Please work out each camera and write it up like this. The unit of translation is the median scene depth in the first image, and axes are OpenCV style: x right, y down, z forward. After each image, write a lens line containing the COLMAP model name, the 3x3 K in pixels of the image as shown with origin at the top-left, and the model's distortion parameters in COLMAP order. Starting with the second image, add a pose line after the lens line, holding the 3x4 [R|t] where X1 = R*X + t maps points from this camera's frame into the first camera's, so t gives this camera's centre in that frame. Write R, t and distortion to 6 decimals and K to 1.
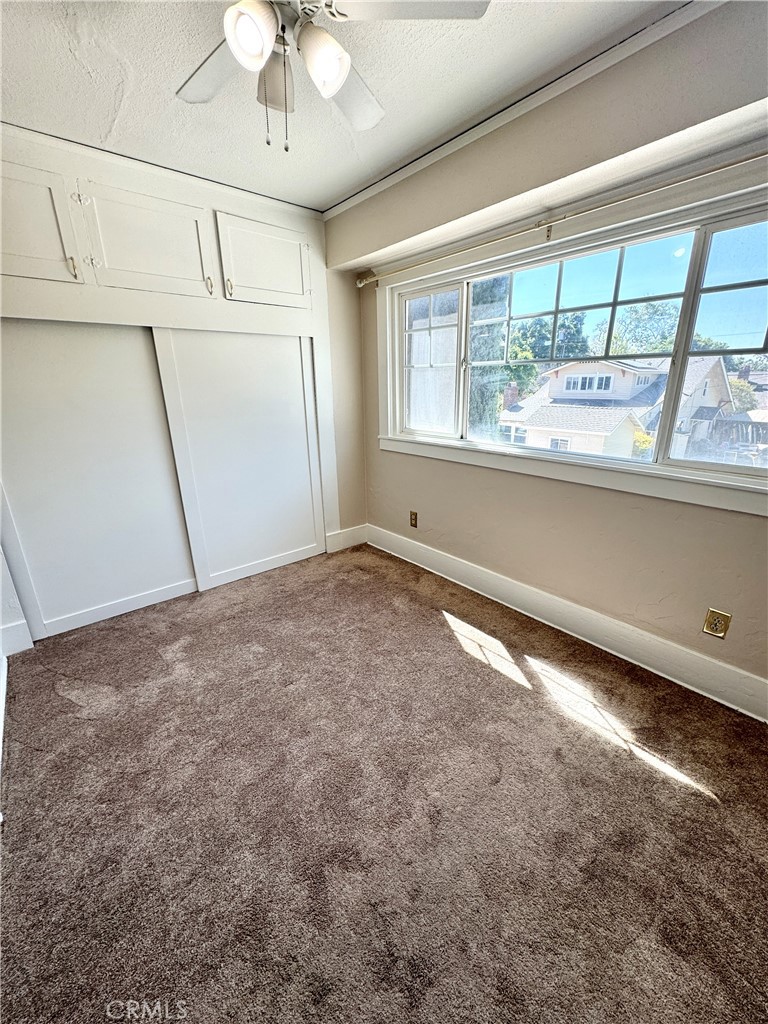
lens RADIAL K [[408.9, 0, 384.6], [0, 408.9, 511.7], [0, 0, 1]] dist [-0.002101, 0.000987]
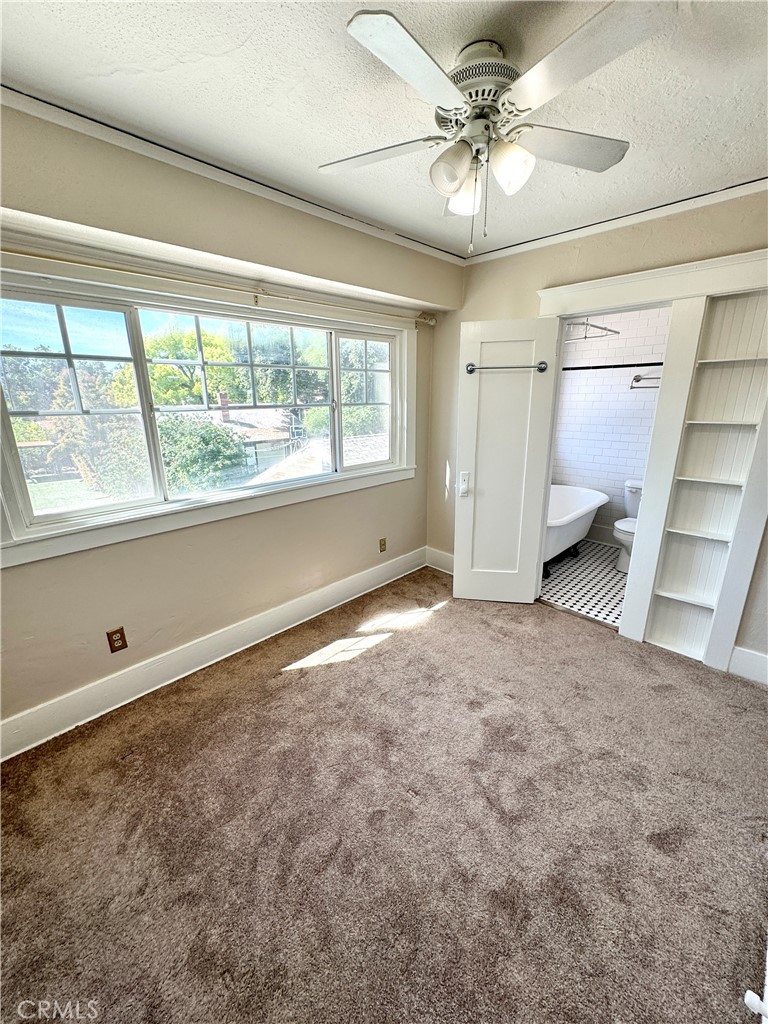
lens RADIAL K [[408.9, 0, 384.3], [0, 408.9, 511.4], [0, 0, 1]] dist [-0.002101, 0.000987]
pose [[-0.085902, -0.265762, 0.960204, -0.708833], [0.309506, 0.908964, 0.279269, -0.287472], [-0.947010, 0.321178, 0.004174, 0.690698]]
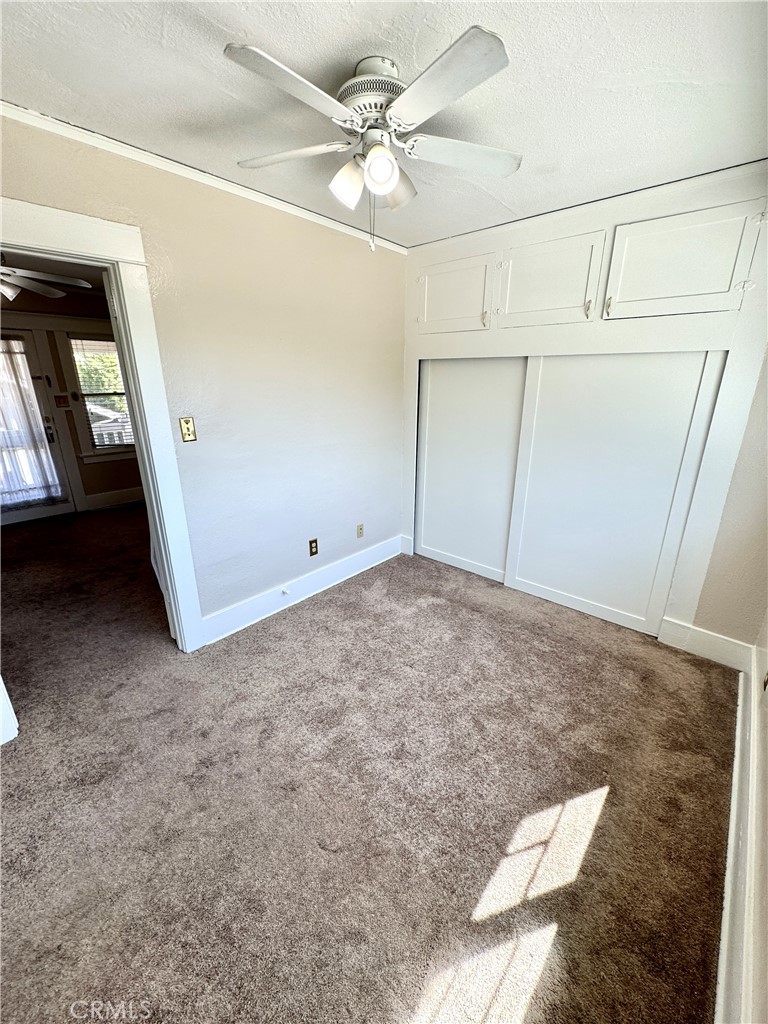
lens RADIAL K [[408.9, 0, 385.5], [0, 408.9, 511.9], [0, 0, 1]] dist [-0.002101, 0.000987]
pose [[0.149057, 0.325576, -0.933693, 0.574687], [-0.303365, 0.913763, 0.270197, -0.229605], [0.941144, 0.242975, 0.234971, 0.435739]]
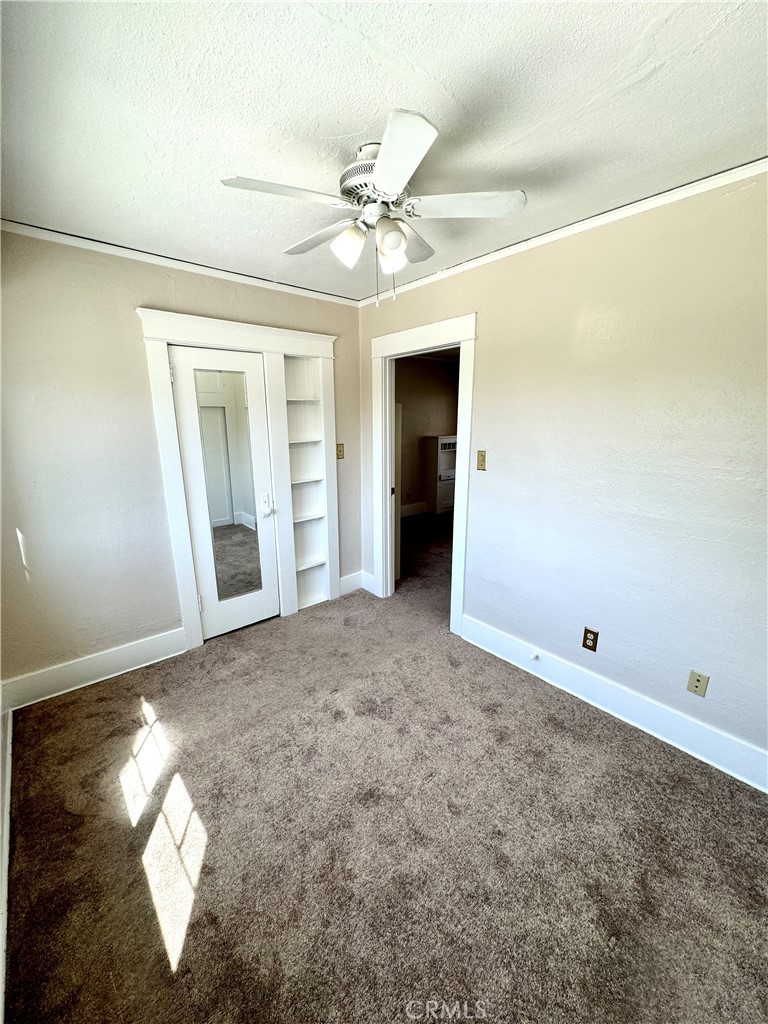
lens RADIAL K [[408.9, 0, 384.3], [0, 408.9, 510.6], [0, 0, 1]] dist [-0.002101, 0.000987]
pose [[-0.999805, 0.016238, -0.011223, -0.102971], [0.008270, 0.860859, 0.508777, -0.462568], [0.017923, 0.508585, -0.860825, 1.192100]]
